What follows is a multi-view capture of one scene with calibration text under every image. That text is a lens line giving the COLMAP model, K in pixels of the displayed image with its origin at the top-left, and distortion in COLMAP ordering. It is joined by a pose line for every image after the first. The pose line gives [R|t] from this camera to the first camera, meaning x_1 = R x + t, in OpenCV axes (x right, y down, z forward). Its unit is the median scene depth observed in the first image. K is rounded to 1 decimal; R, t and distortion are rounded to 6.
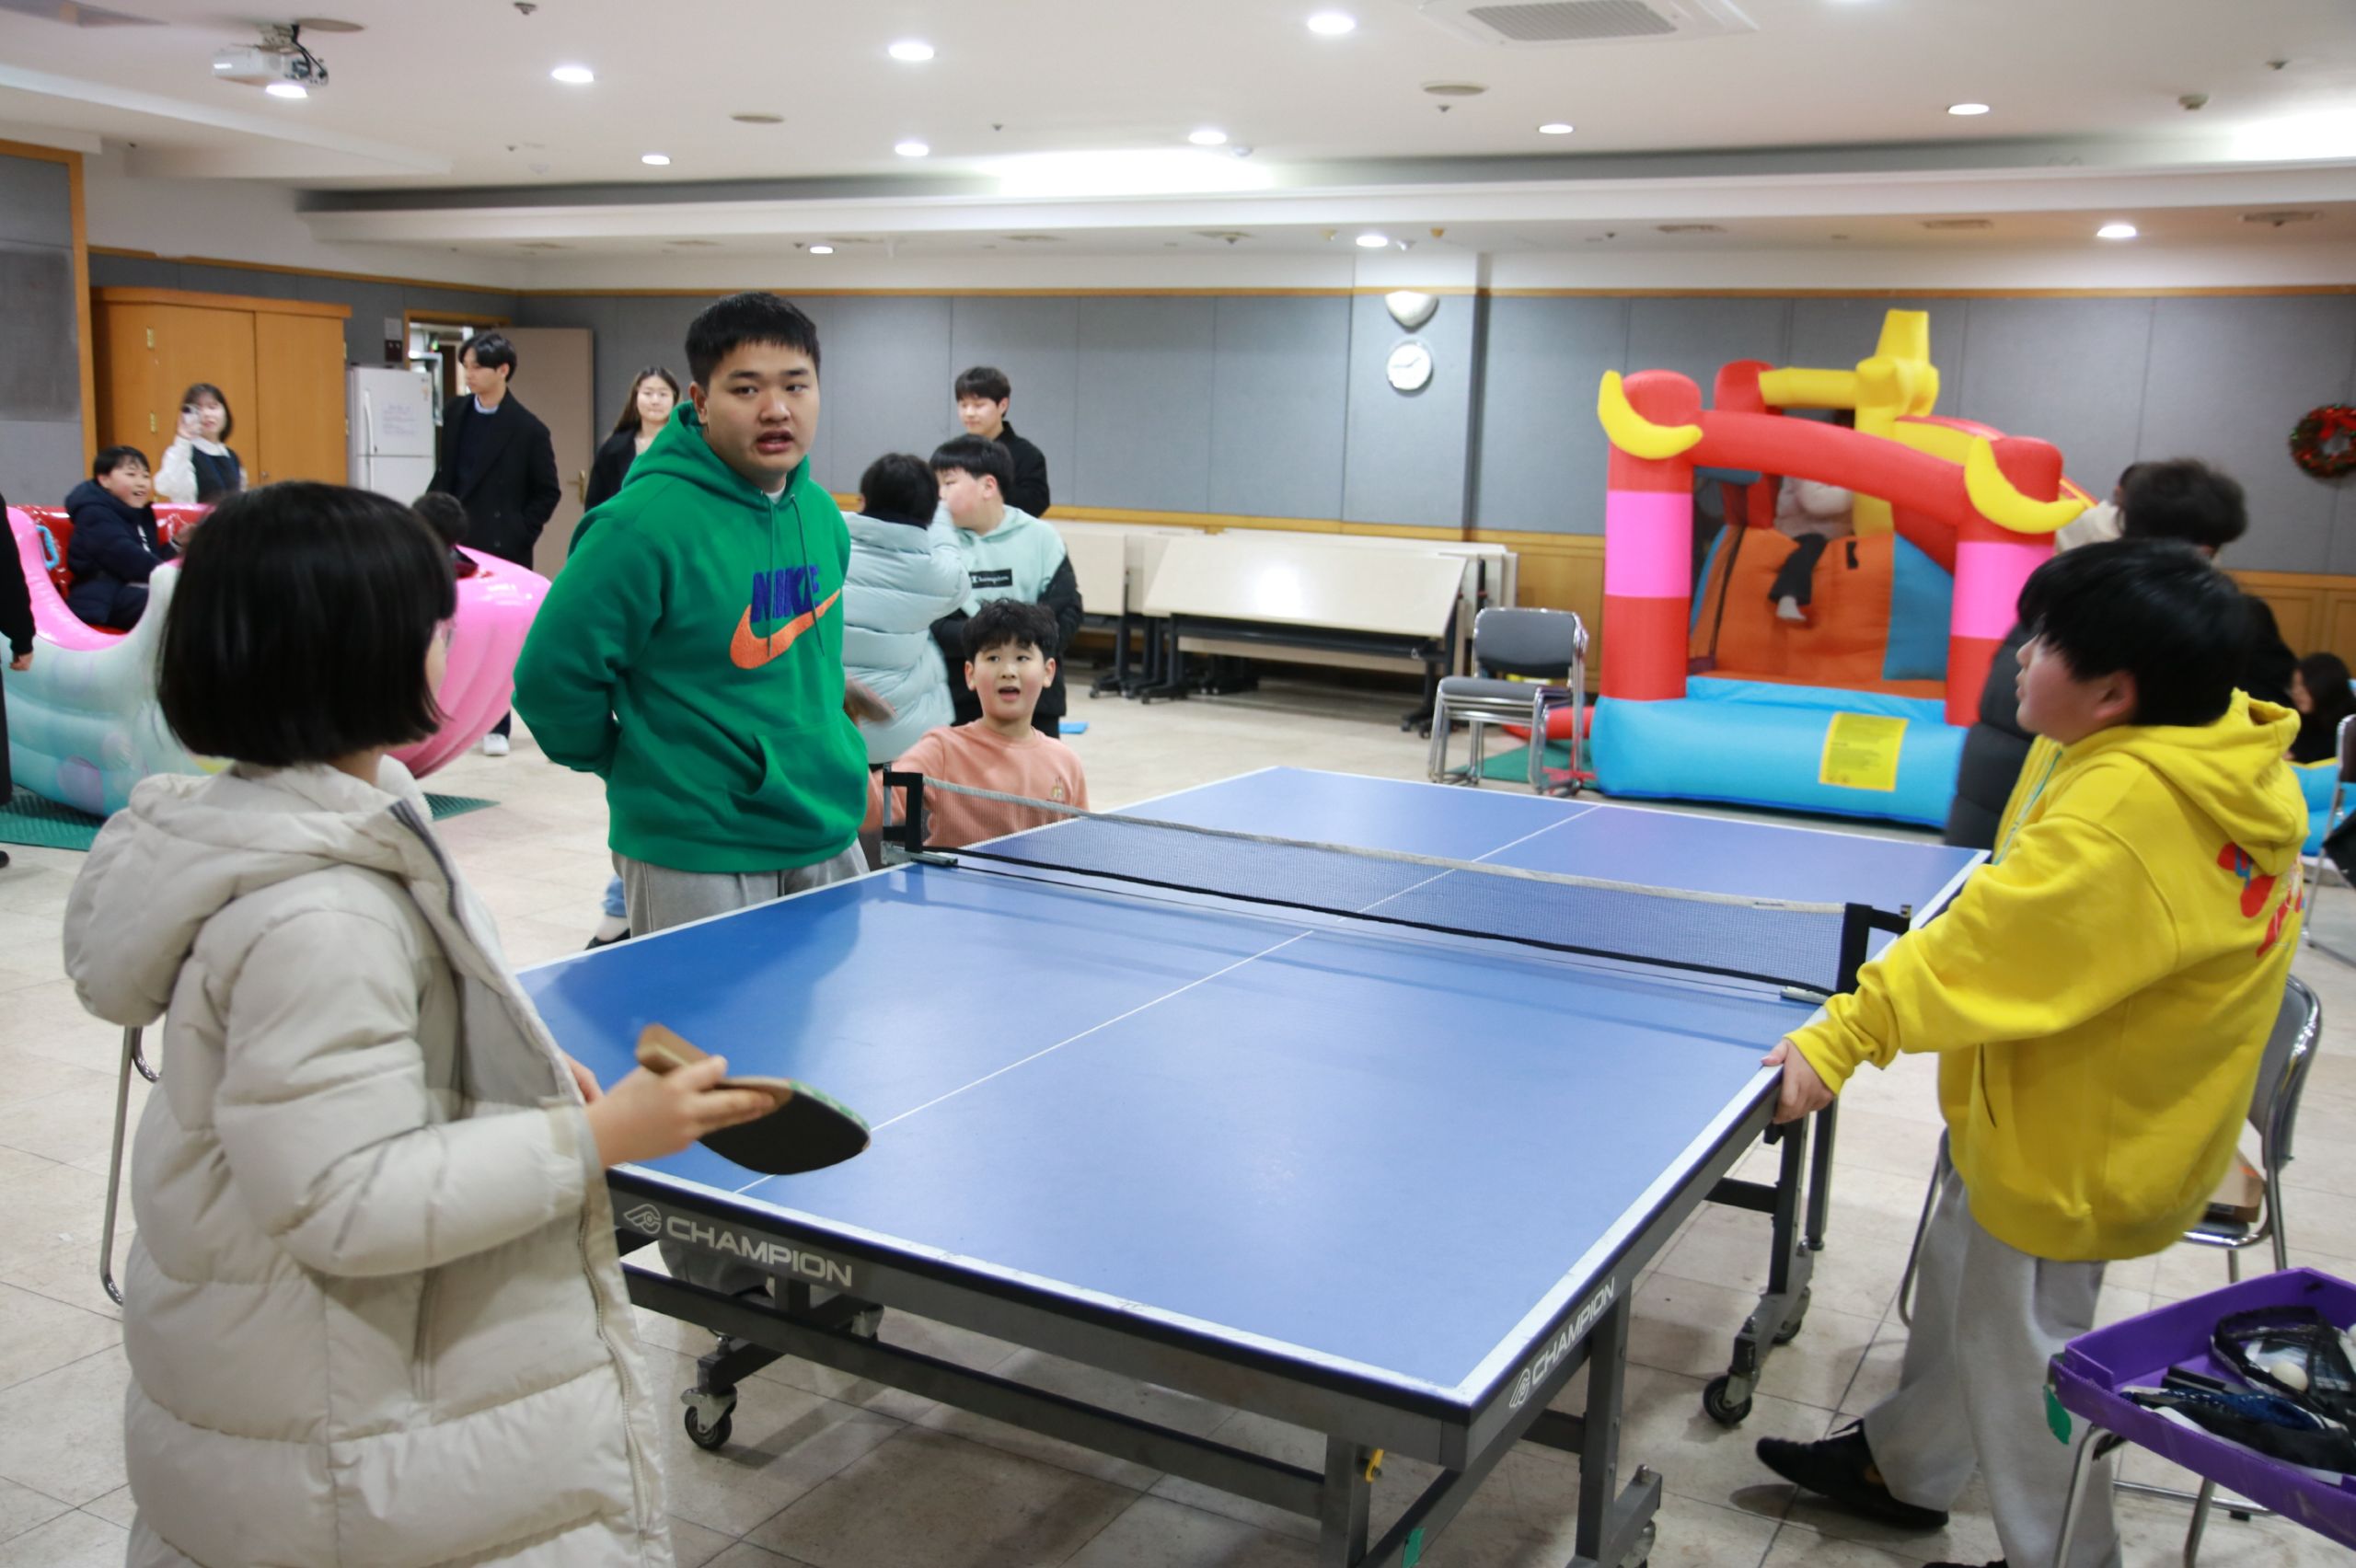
lens RADIAL K [[2107.3, 0, 1178.0], [0, 2107.3, 784.0], [0, 0, 1]] dist [0.000964, 0.005802]
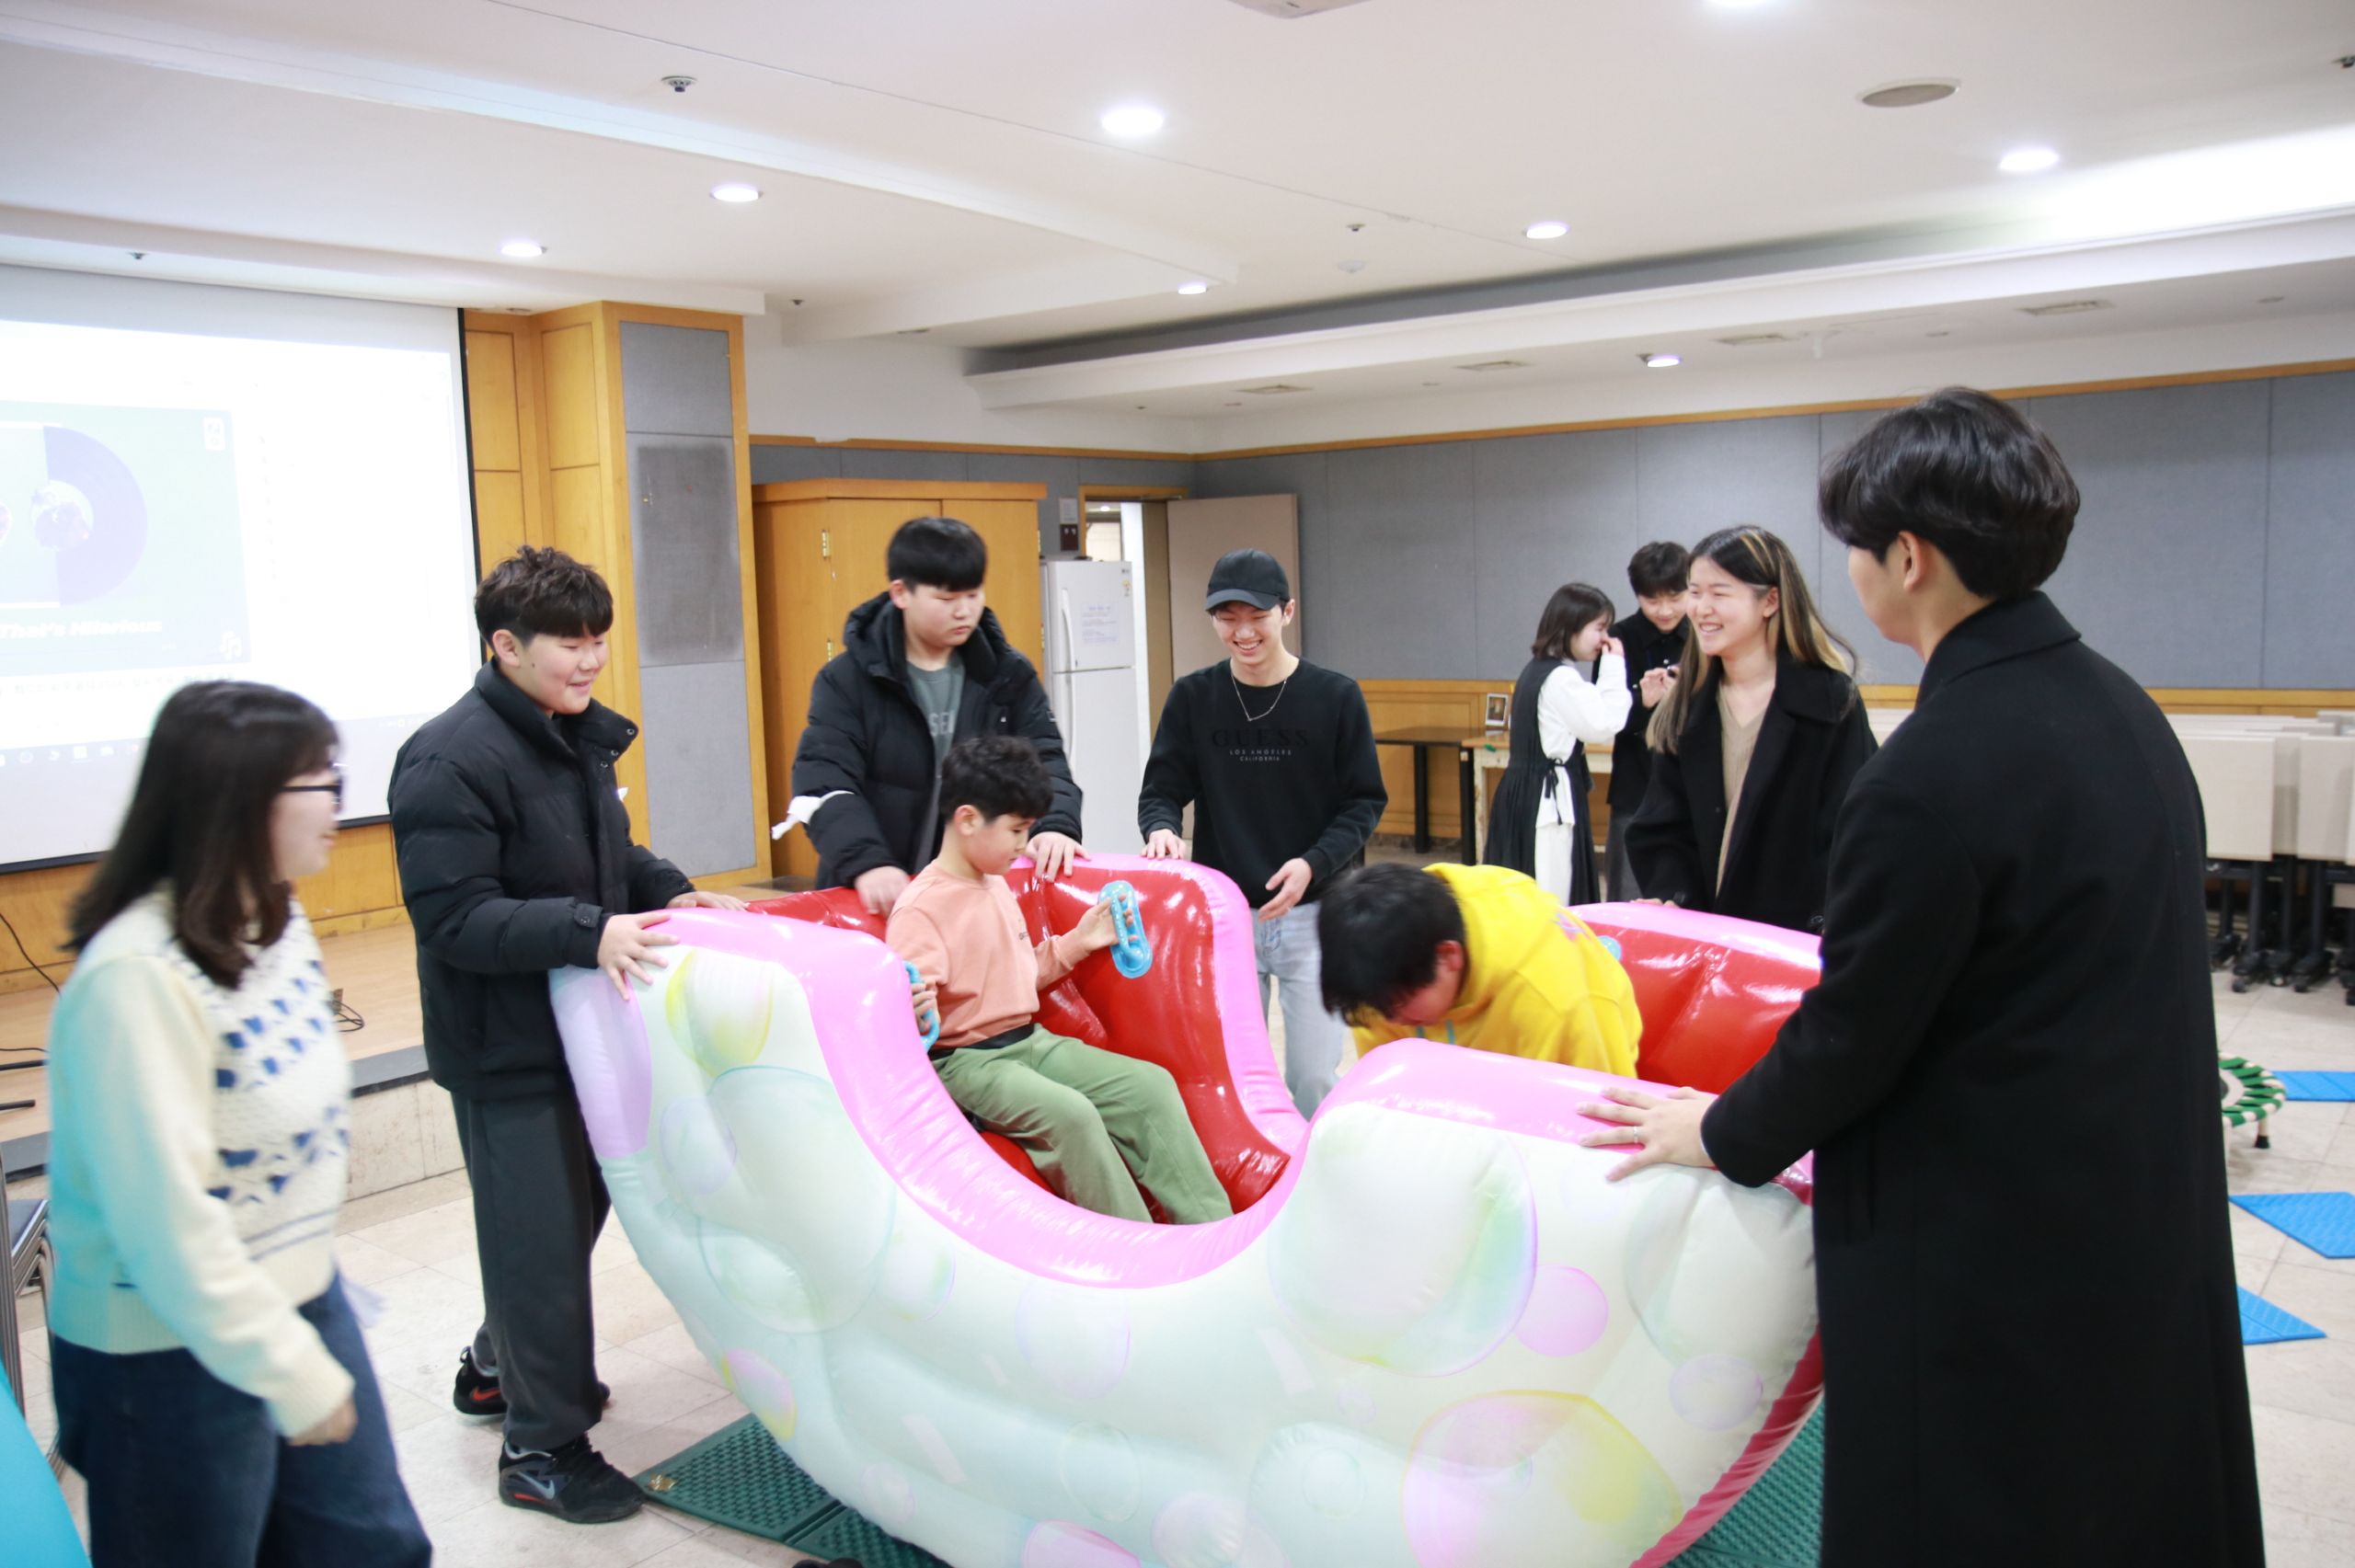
lens RADIAL K [[1883.8, 0, 1177.5], [0, 1883.8, 784.0], [0, 0, 1]] dist [-0.150017, 0.129904]
pose [[0.981570, -0.050213, -0.184386, -0.243082], [0.039947, 0.997460, -0.058977, -0.080451], [0.186879, 0.050524, 0.981083, 0.366956]]
